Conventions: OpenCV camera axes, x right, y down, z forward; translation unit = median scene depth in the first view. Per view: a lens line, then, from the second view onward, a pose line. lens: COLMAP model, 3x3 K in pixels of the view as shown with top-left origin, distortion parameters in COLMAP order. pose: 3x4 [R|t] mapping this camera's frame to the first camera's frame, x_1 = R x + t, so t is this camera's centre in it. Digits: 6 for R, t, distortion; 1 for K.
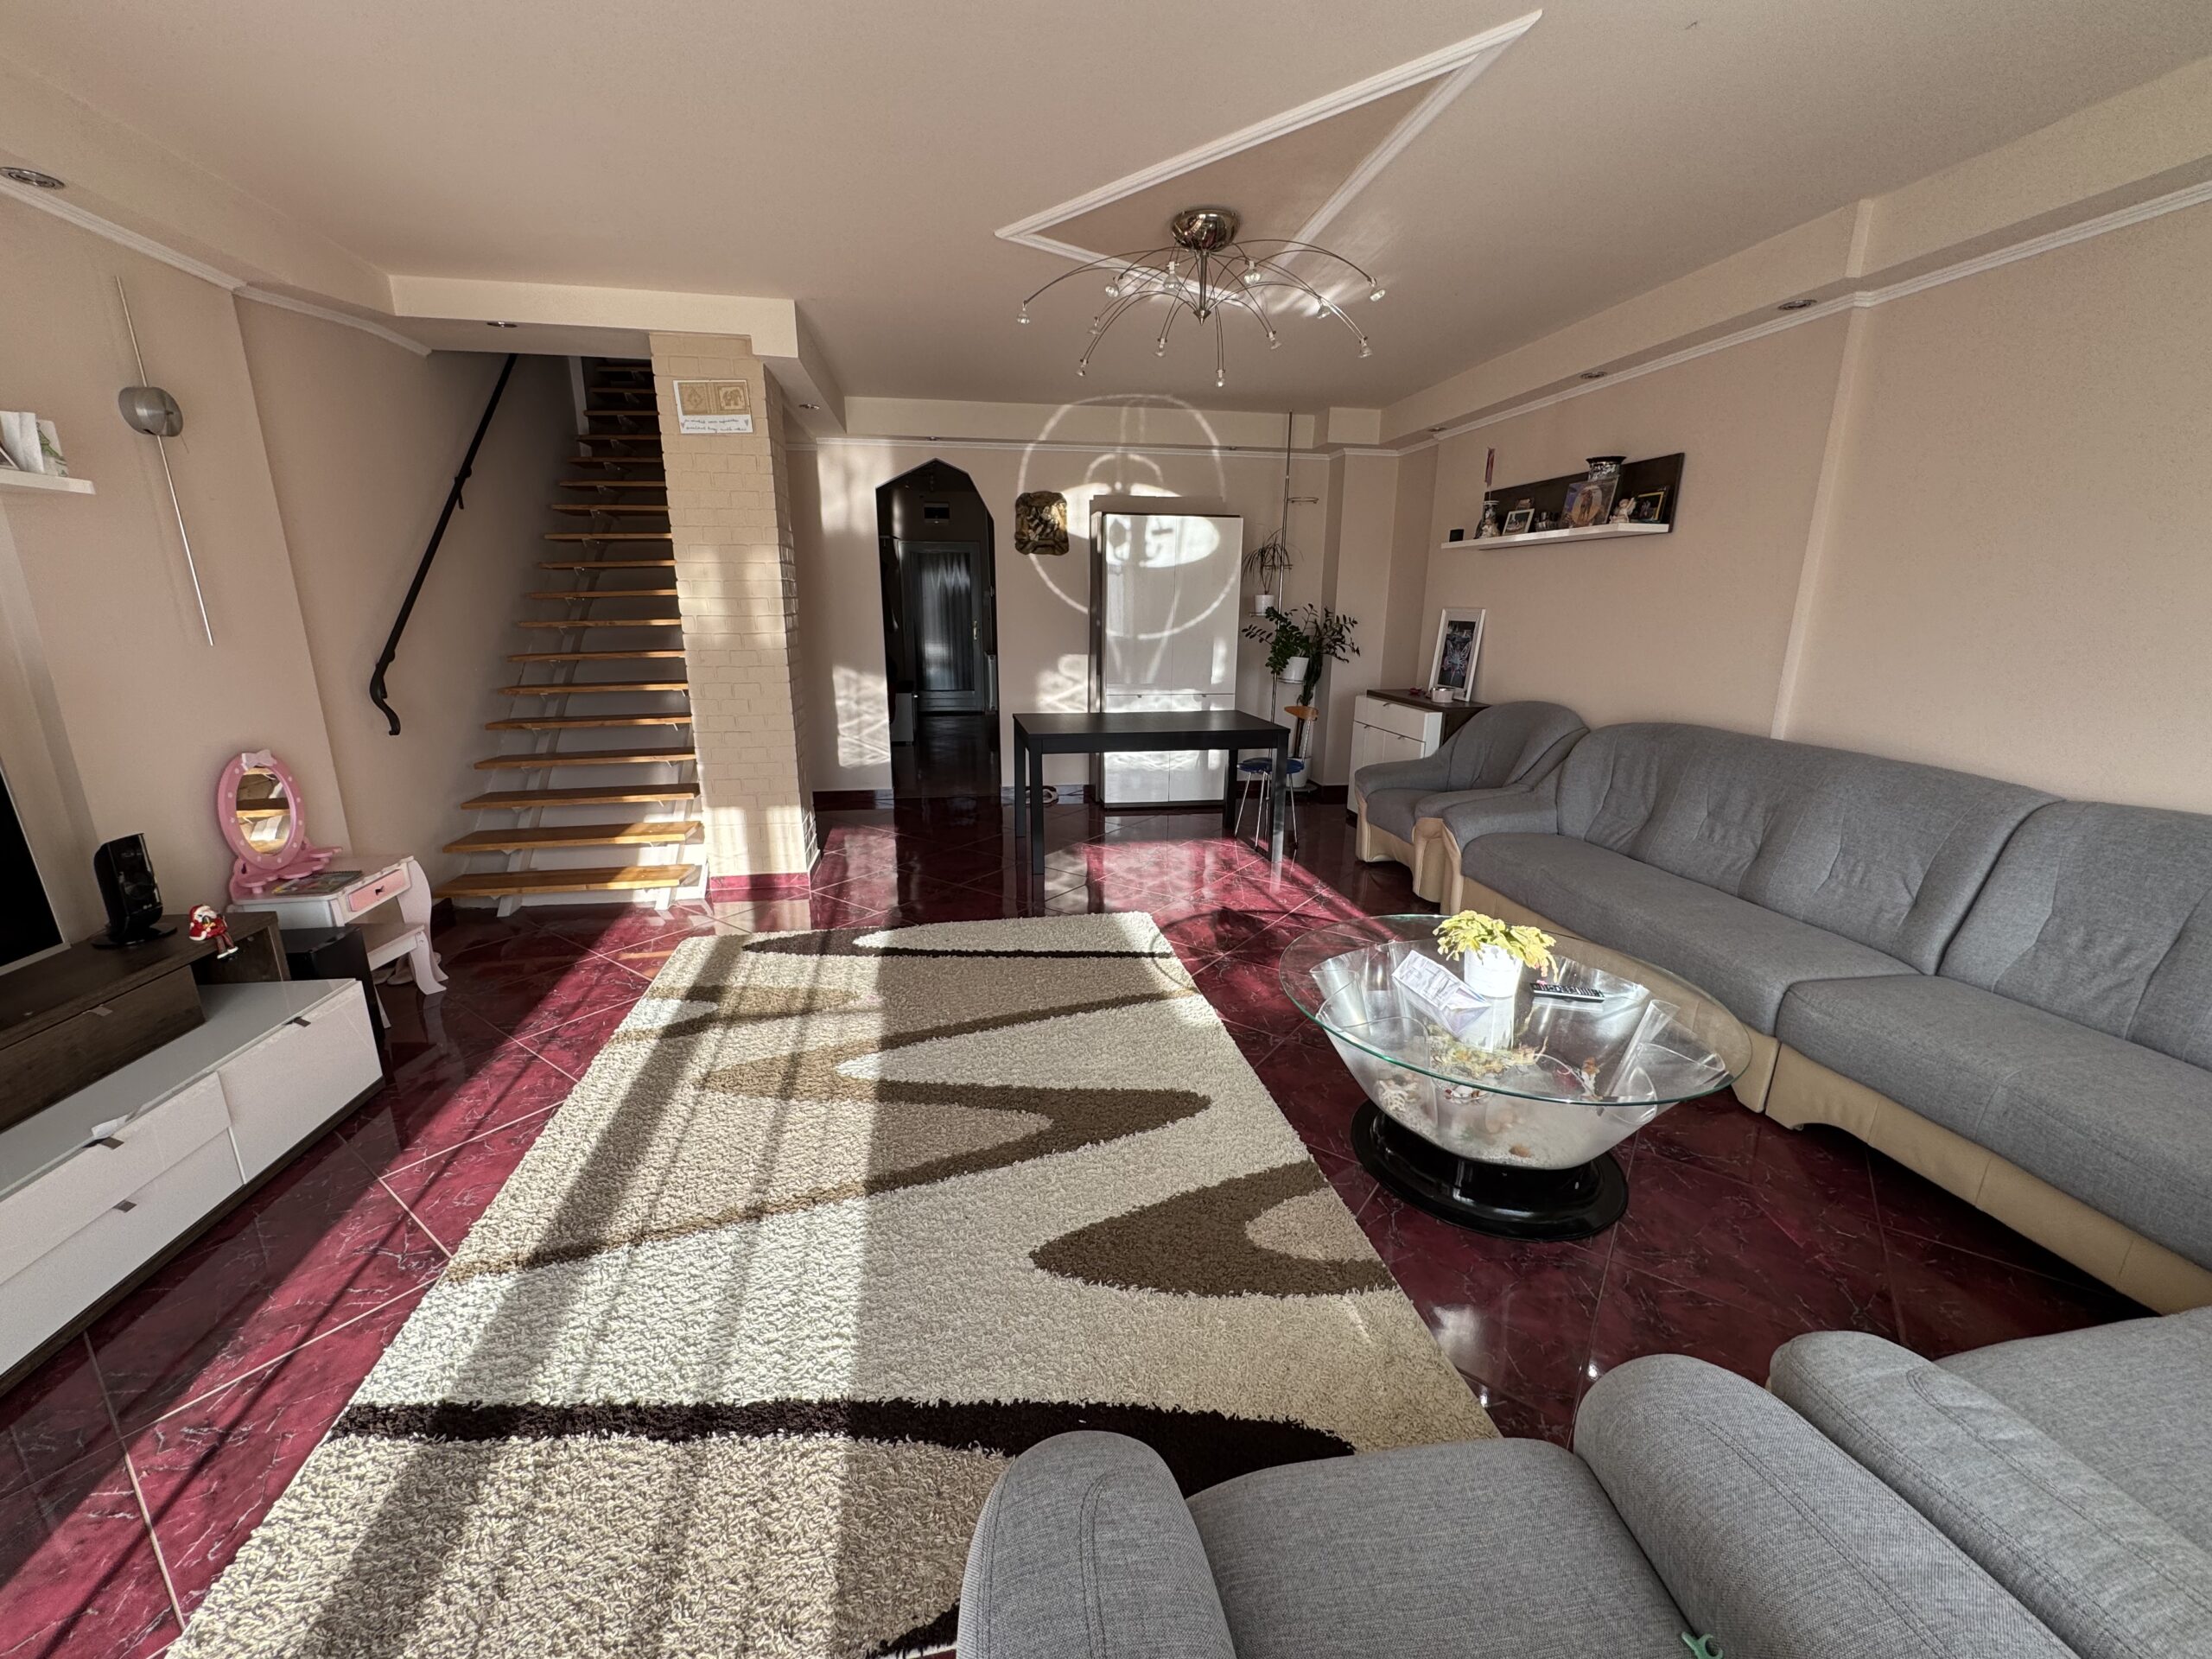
lens RADIAL K [[880.3, 0, 1101.7], [0, 880.3, 828.3], [0, 0, 1]] dist [-0.006321, 0.000966]
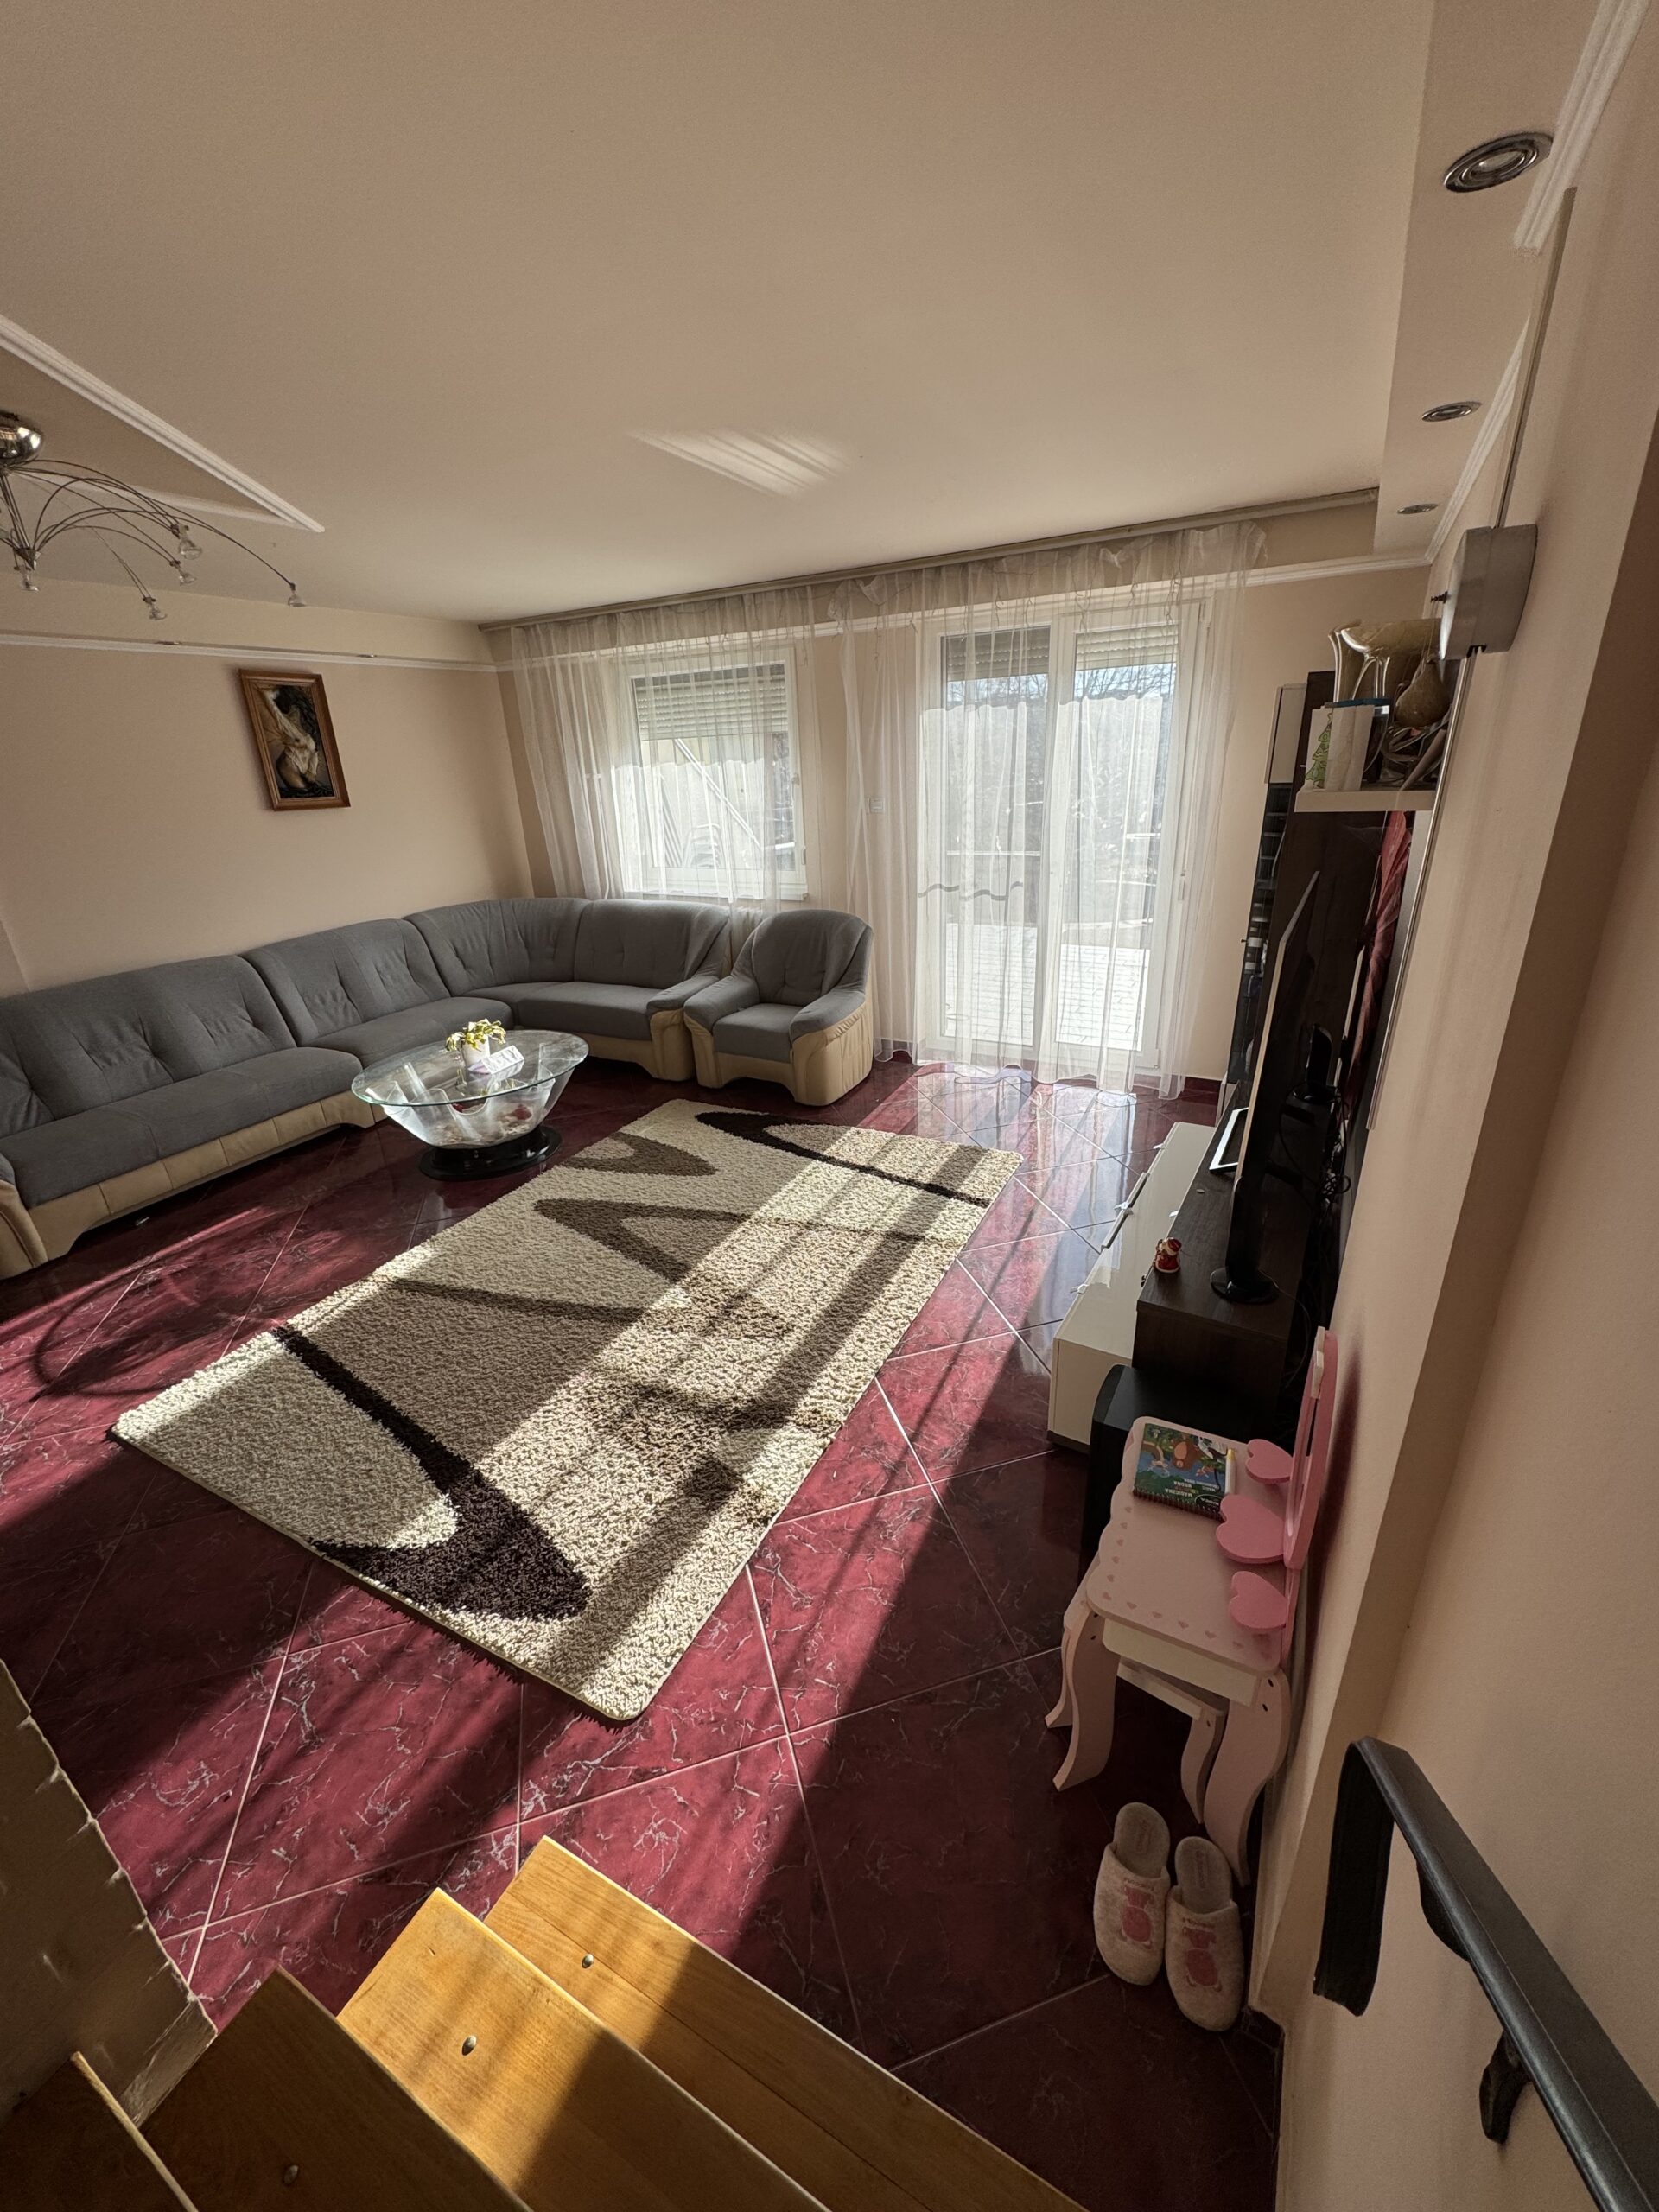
lens RADIAL K [[880.3, 0, 833.5], [0, 880.3, 1104.2], [0, 0, 1]] dist [-0.006321, 0.000966]
pose [[-0.793016, -0.202365, 0.574607, -1.149897], [0.190081, 0.813934, 0.548982, -0.578714], [-0.578787, 0.544573, -0.606997, 1.578128]]
